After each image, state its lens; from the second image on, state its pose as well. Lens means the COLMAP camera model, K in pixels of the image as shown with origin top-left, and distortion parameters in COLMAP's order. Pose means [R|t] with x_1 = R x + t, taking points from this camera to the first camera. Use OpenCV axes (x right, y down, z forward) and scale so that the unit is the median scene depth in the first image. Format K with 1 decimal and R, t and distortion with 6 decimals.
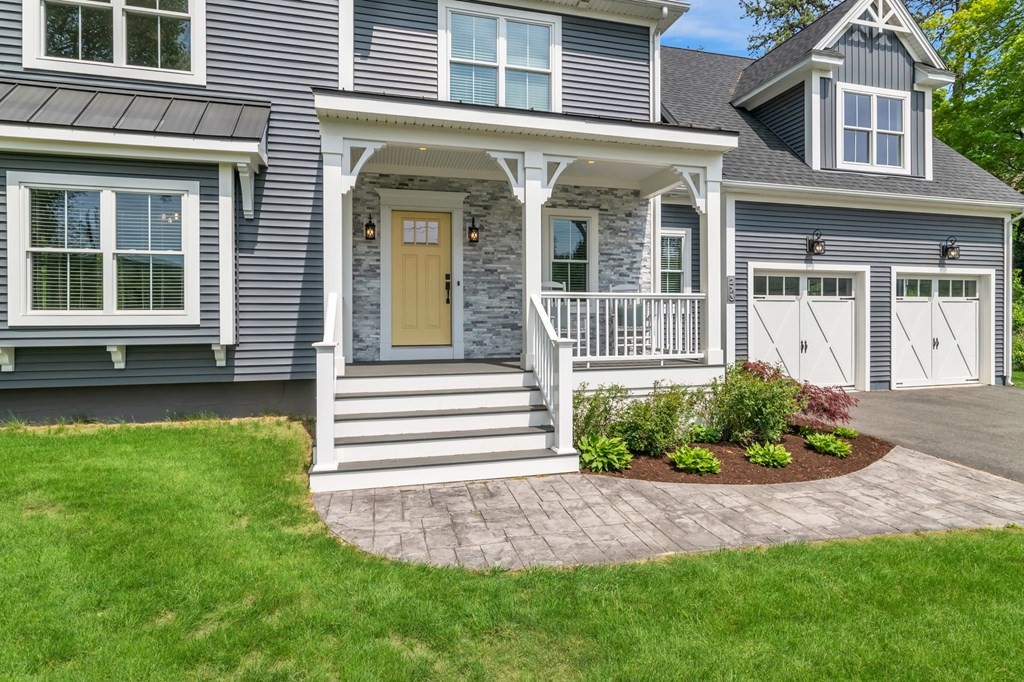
lens RADIAL K [[538.5, 0, 520.7], [0, 538.5, 331.5], [0, 0, 1]] dist [-0.003111, 0.001500]
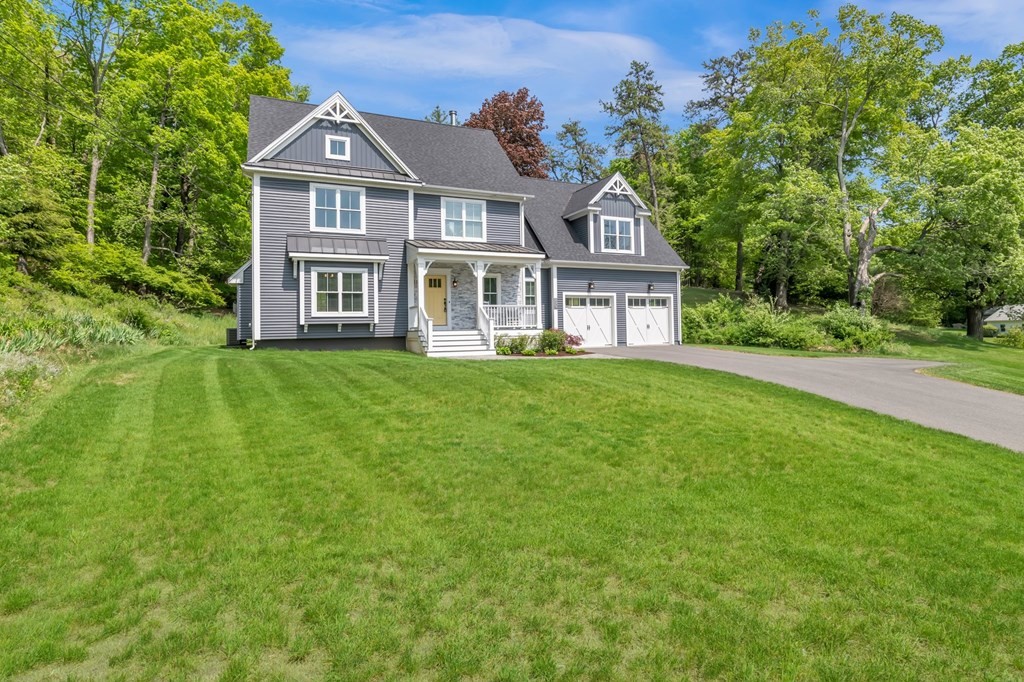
lens RADIAL K [[538.5, 0, 519.6], [0, 538.5, 331.4], [0, 0, 1]] dist [-0.003111, 0.001500]
pose [[0.985817, -0.012483, 0.167356, -0.195224], [0.016632, 0.999588, -0.023411, 0.110673], [-0.166995, 0.025862, 0.985619, -1.493392]]
